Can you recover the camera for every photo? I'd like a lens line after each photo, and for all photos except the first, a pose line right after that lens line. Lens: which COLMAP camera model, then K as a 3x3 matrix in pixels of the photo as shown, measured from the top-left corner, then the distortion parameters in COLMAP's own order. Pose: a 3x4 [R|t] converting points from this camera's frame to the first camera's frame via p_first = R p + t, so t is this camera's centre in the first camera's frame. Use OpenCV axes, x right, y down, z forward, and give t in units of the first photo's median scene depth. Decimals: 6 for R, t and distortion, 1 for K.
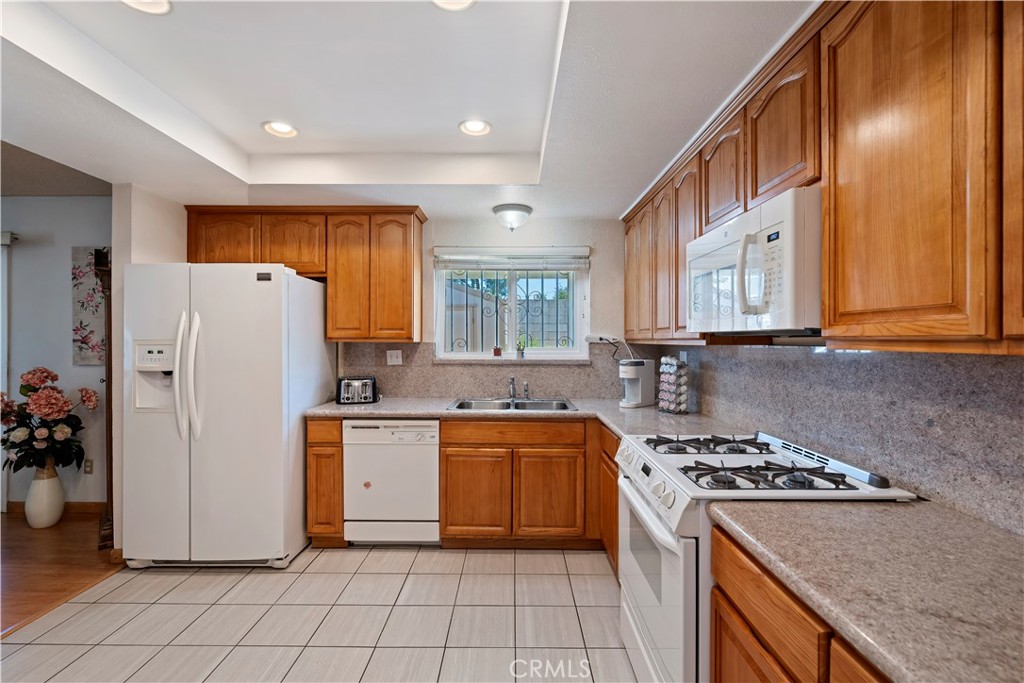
lens RADIAL K [[457.4, 0, 507.6], [0, 457.4, 339.9], [0, 0, 1]] dist [-0.001232, 0.000972]
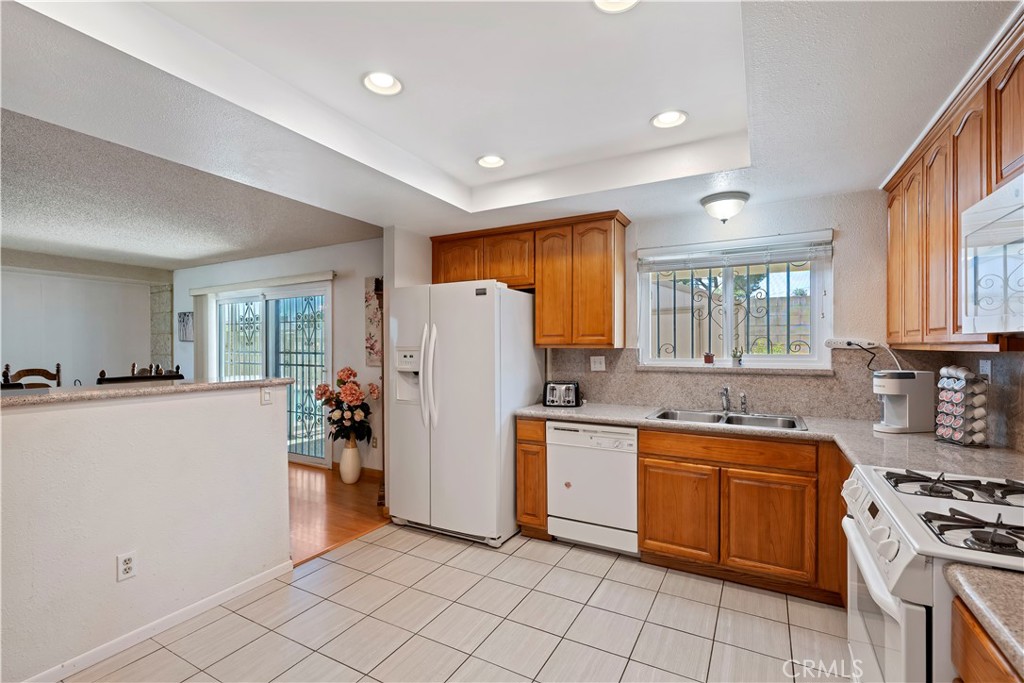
lens RADIAL K [[457.4, 0, 484.2], [0, 457.4, 347.1], [0, 0, 1]] dist [-0.001232, 0.000972]
pose [[0.872220, -0.003060, -0.489104, 0.039315], [0.004139, 0.999991, 0.001125, 0.000282], [0.489097, -0.003005, 0.872224, -0.003462]]
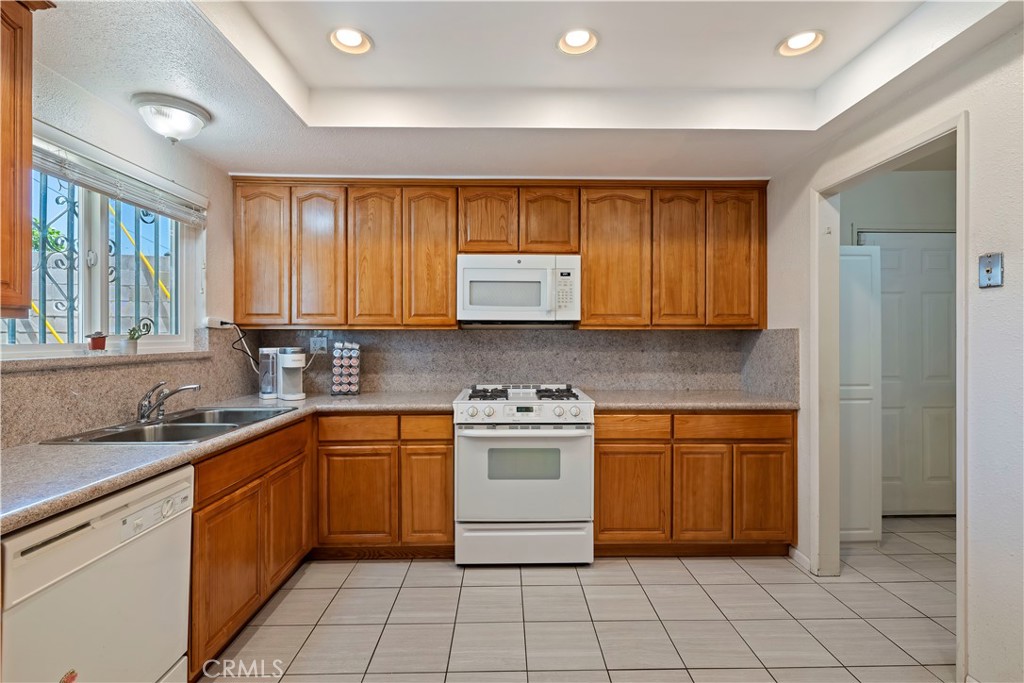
lens RADIAL K [[457.4, 0, 517.0], [0, 457.4, 340.7], [0, 0, 1]] dist [-0.001232, 0.000972]
pose [[-0.034969, -0.010837, 0.999330, -0.658860], [0.001598, 0.999939, 0.010900, 0.021449], [-0.999387, 0.001978, -0.034950, 0.590344]]
